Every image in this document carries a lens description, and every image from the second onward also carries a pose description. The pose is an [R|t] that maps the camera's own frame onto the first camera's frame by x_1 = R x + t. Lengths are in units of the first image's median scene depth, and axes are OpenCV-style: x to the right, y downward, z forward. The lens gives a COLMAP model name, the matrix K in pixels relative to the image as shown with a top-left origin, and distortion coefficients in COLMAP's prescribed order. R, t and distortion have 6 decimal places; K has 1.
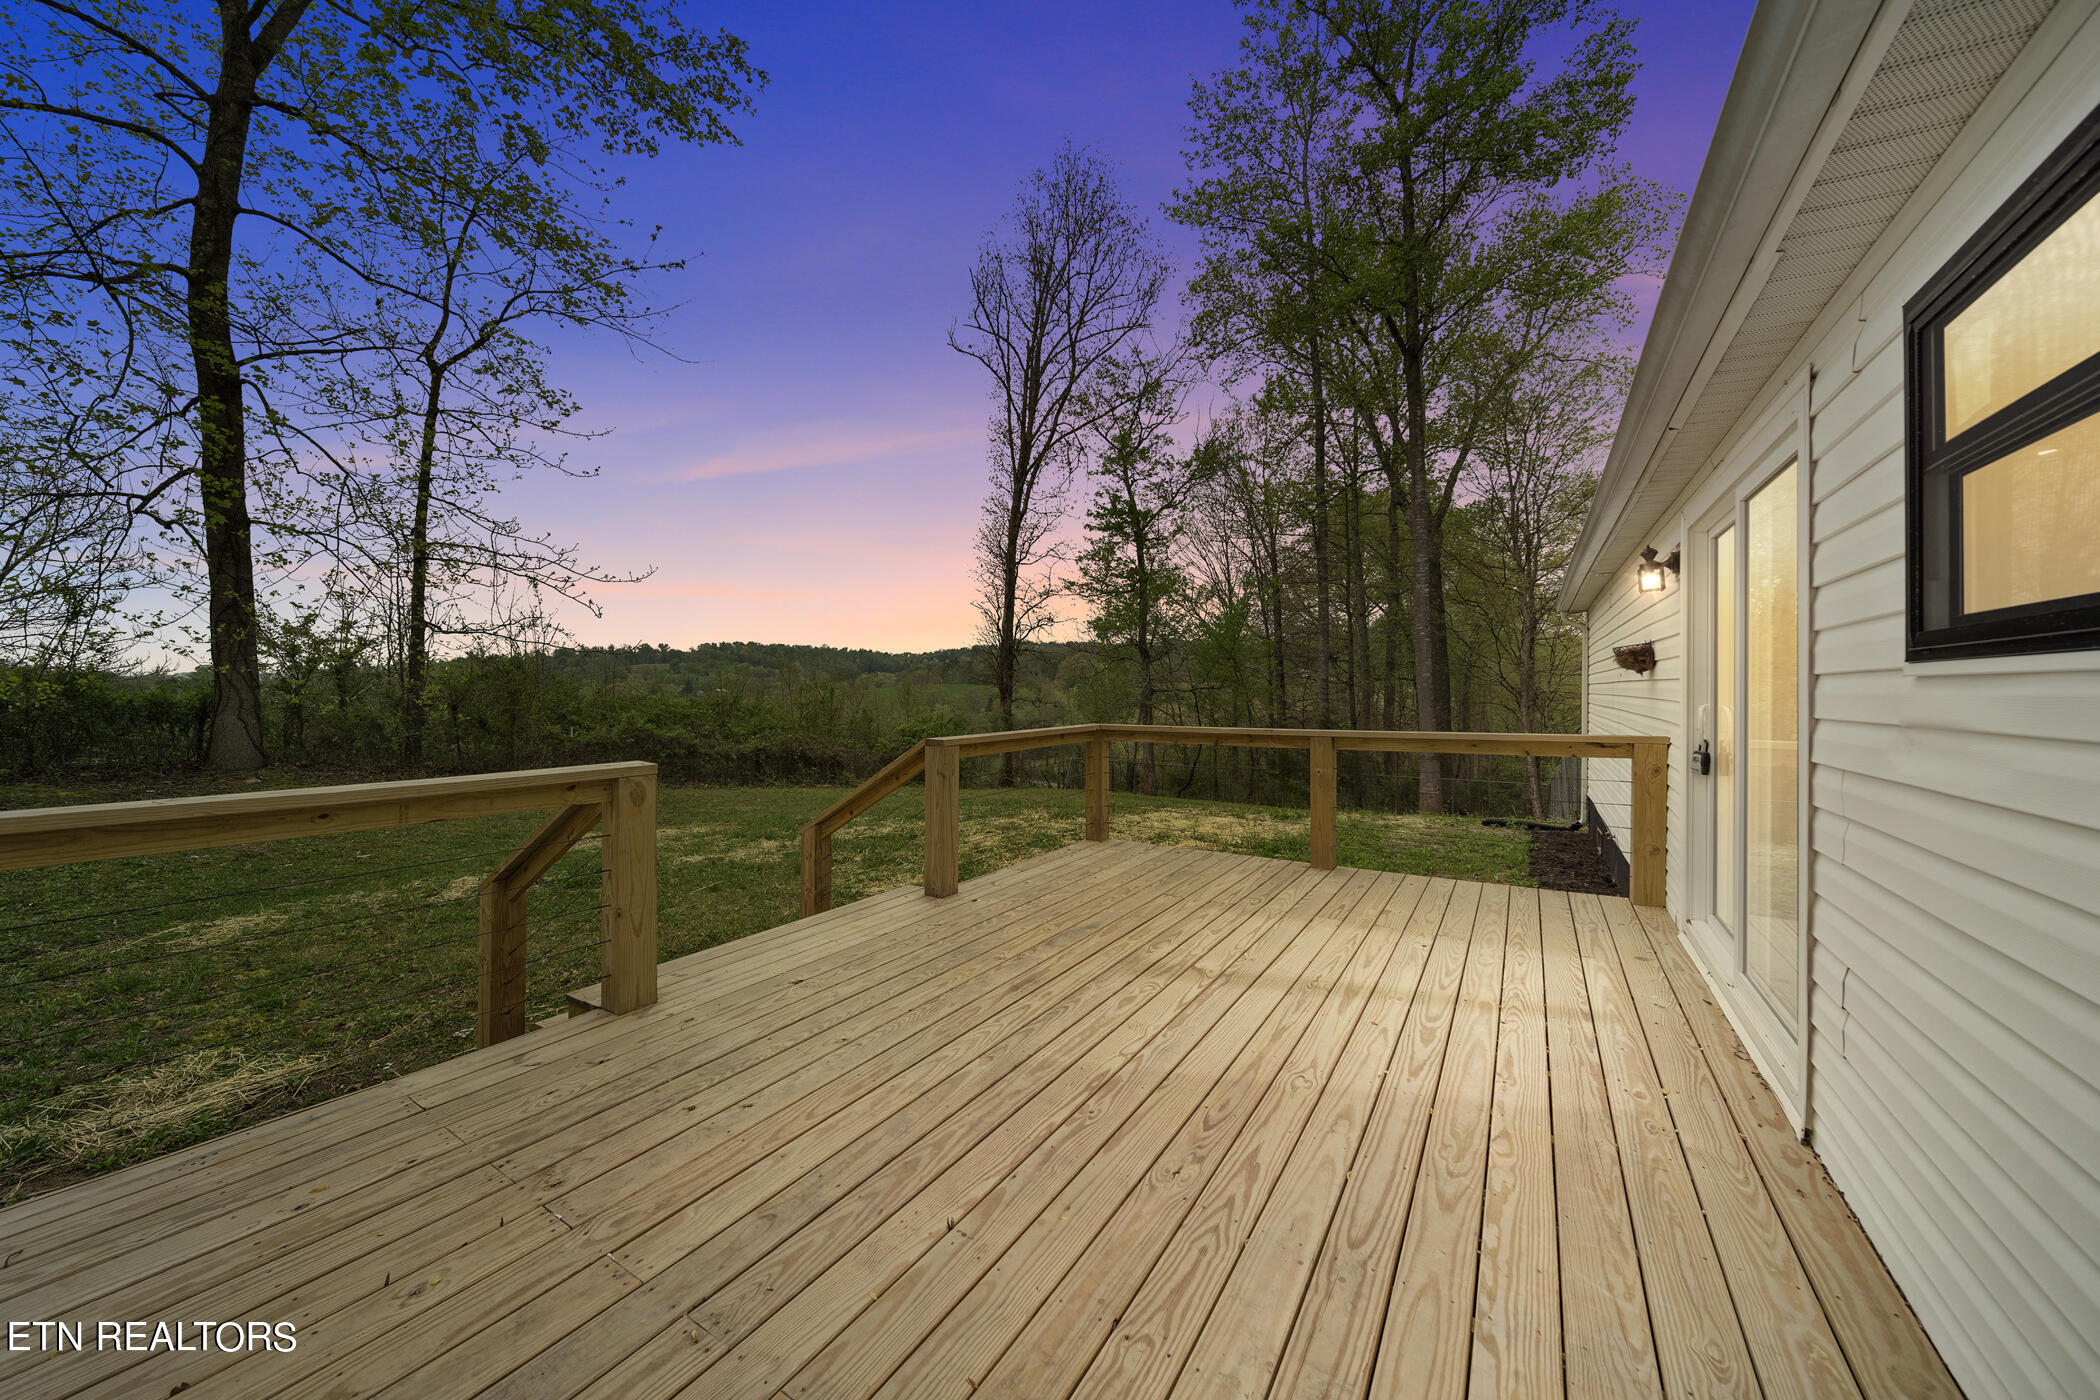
lens RADIAL K [[743.9, 0, 1041.9], [0, 743.9, 683.2], [0, 0, 1]] dist [0.000308, -0.000222]
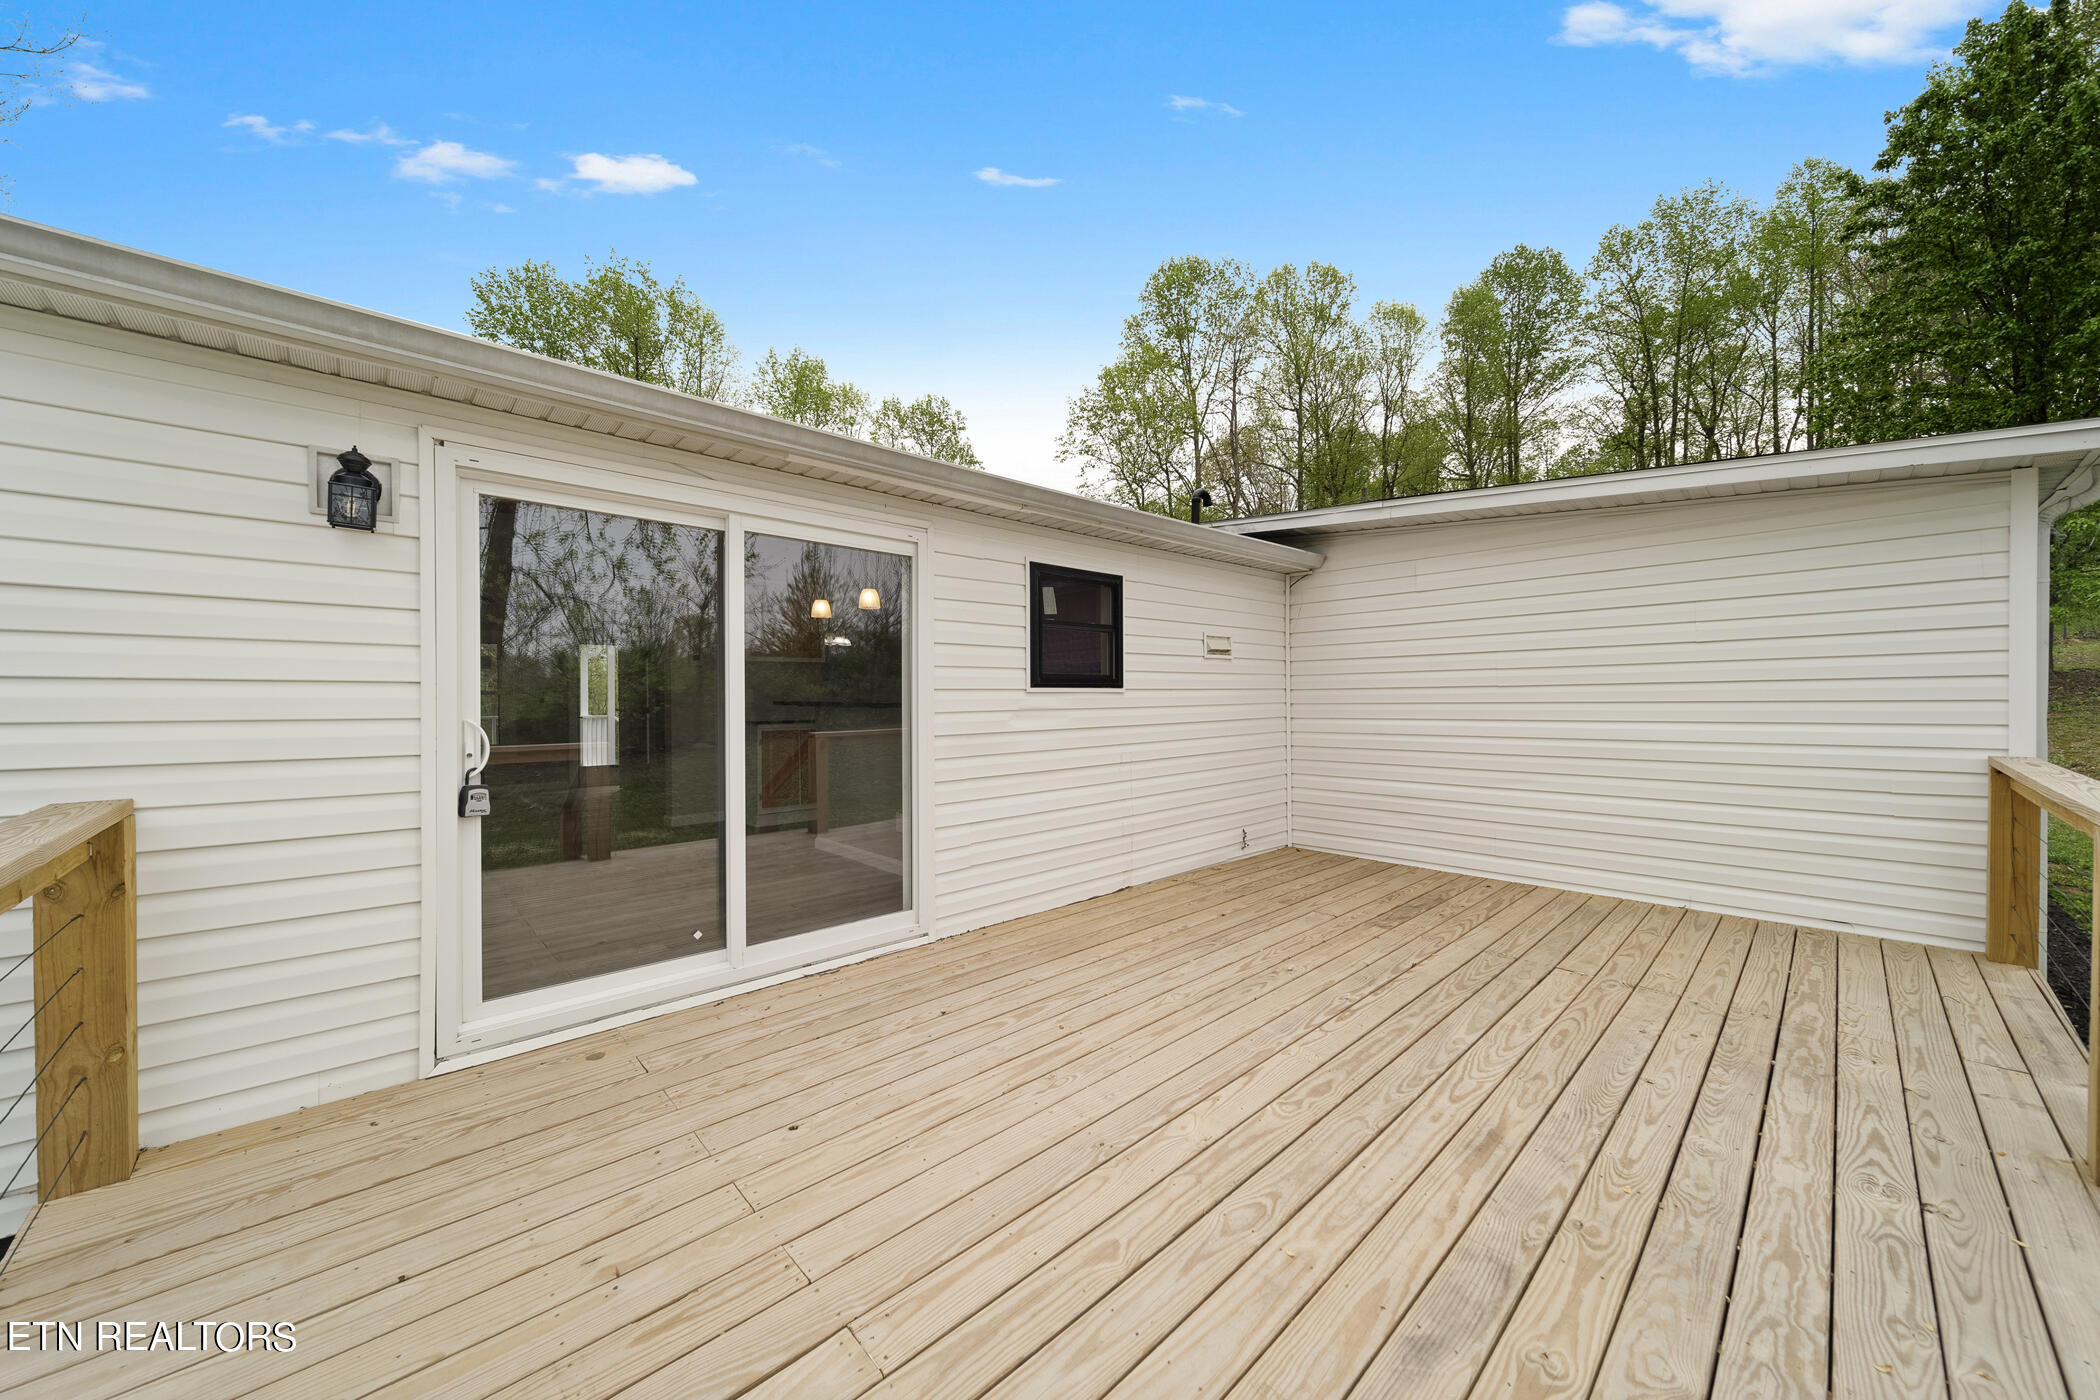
lens RADIAL K [[743.9, 0, 1041.9], [0, 743.9, 683.2], [0, 0, 1]] dist [0.000308, -0.000222]
pose [[-0.969732, -0.001566, 0.244166, 0.271168], [-0.006730, 0.999771, -0.020316, 0.016315], [-0.244078, -0.021344, -0.969521, 2.403819]]
